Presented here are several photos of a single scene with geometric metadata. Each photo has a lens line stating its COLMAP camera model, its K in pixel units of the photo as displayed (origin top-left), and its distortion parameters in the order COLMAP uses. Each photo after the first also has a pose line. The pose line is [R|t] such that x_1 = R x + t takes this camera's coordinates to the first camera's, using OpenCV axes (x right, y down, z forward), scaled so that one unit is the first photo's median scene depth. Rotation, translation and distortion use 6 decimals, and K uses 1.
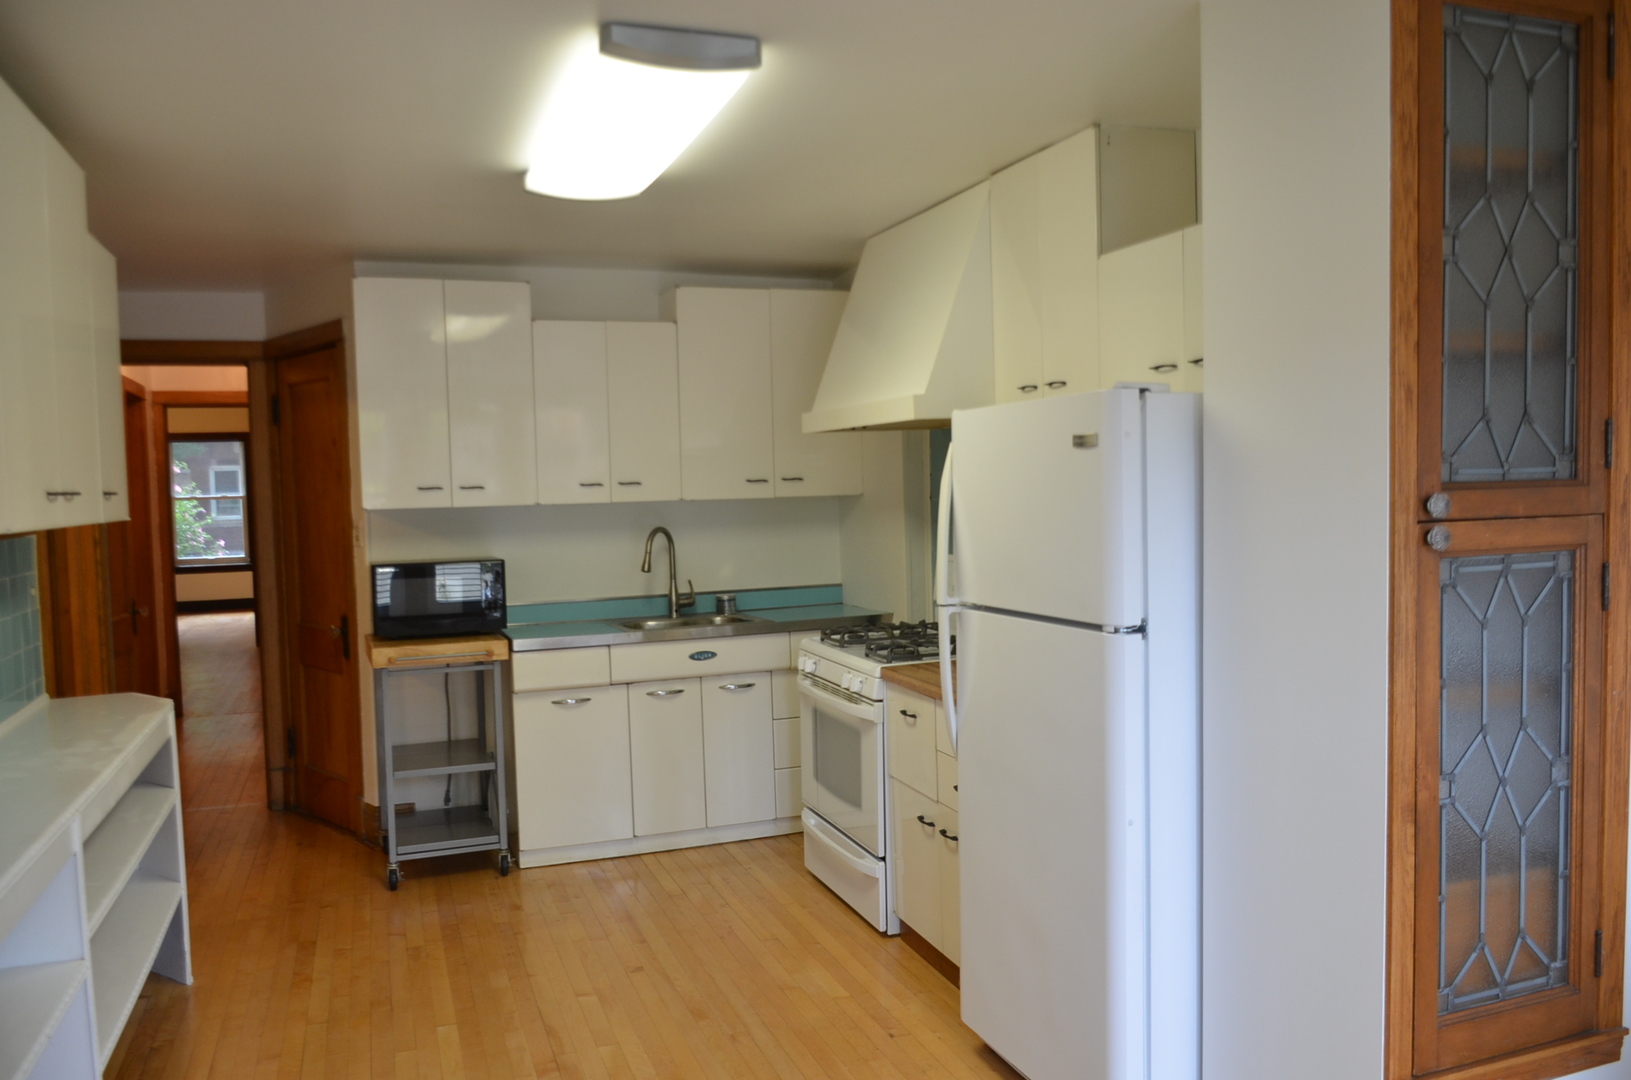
lens RADIAL K [[1260.6, 0, 826.9], [0, 1260.6, 542.9], [0, 0, 1]] dist [-0.014362, 0.002016]
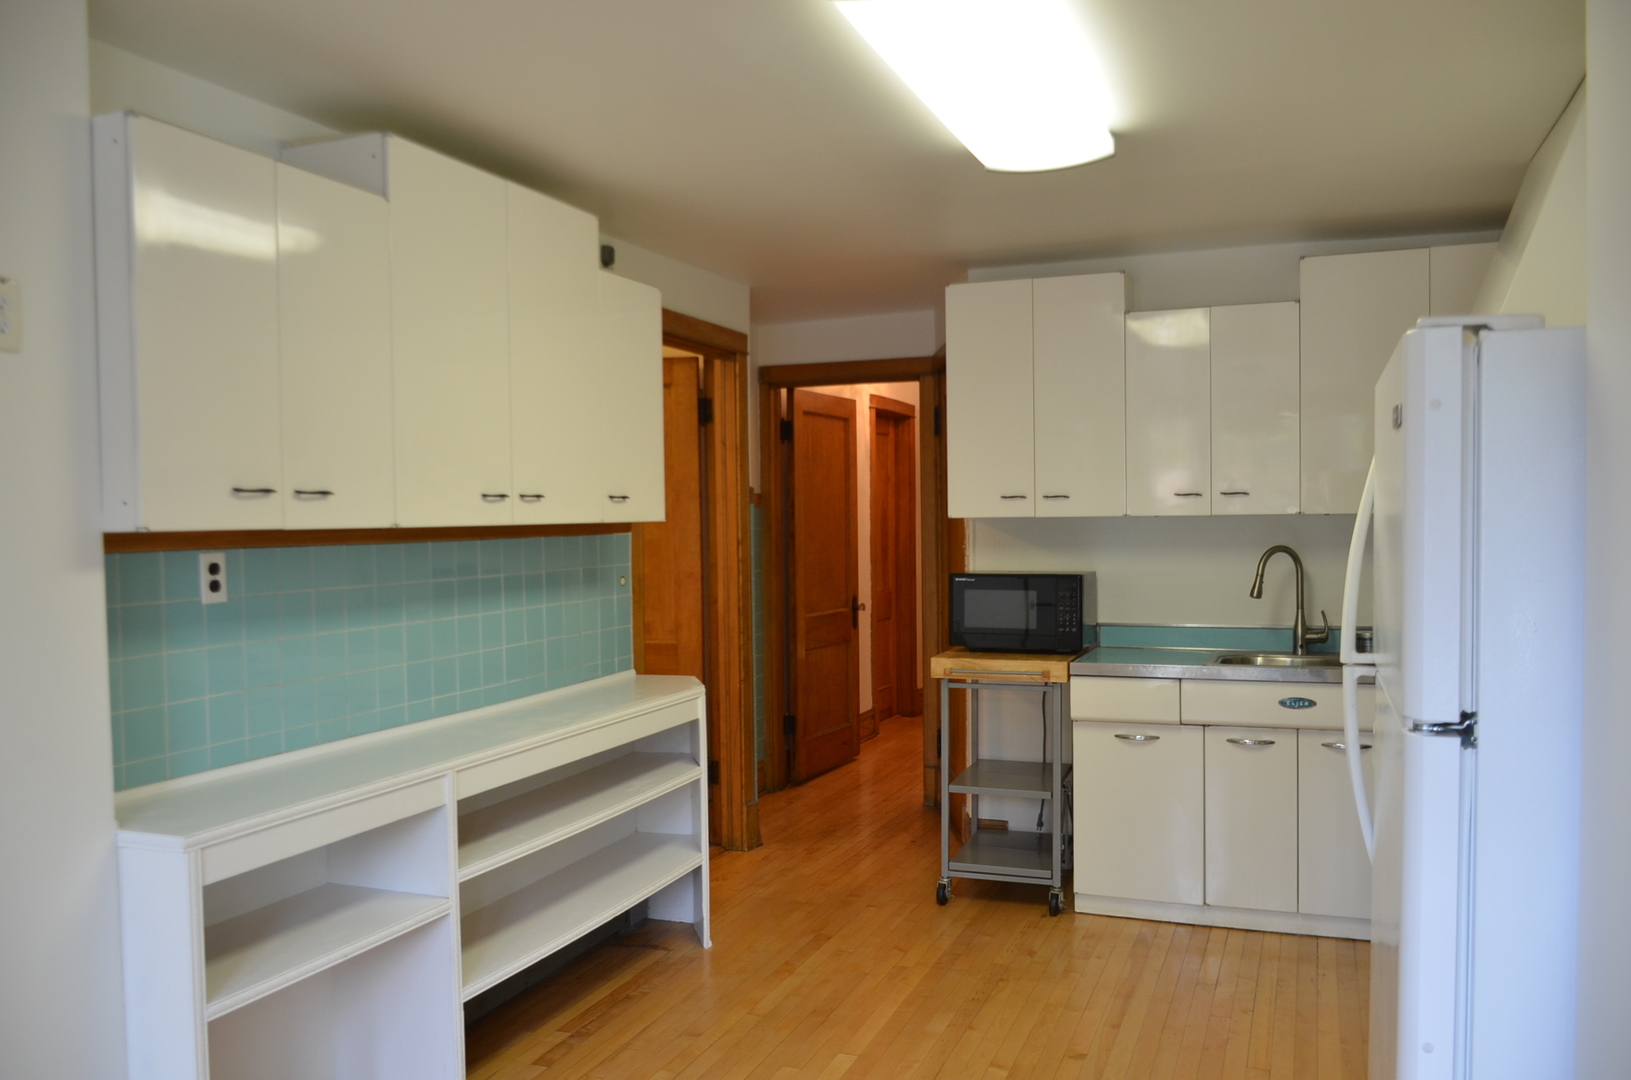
lens RADIAL K [[1260.6, 0, 817.1], [0, 1260.6, 548.4], [0, 0, 1]] dist [-0.014362, 0.002016]
pose [[0.747482, 0.033039, -0.663460, 0.213775], [-0.038141, 0.999249, 0.006790, -0.005068], [0.663187, 0.020229, 0.748181, 0.181941]]
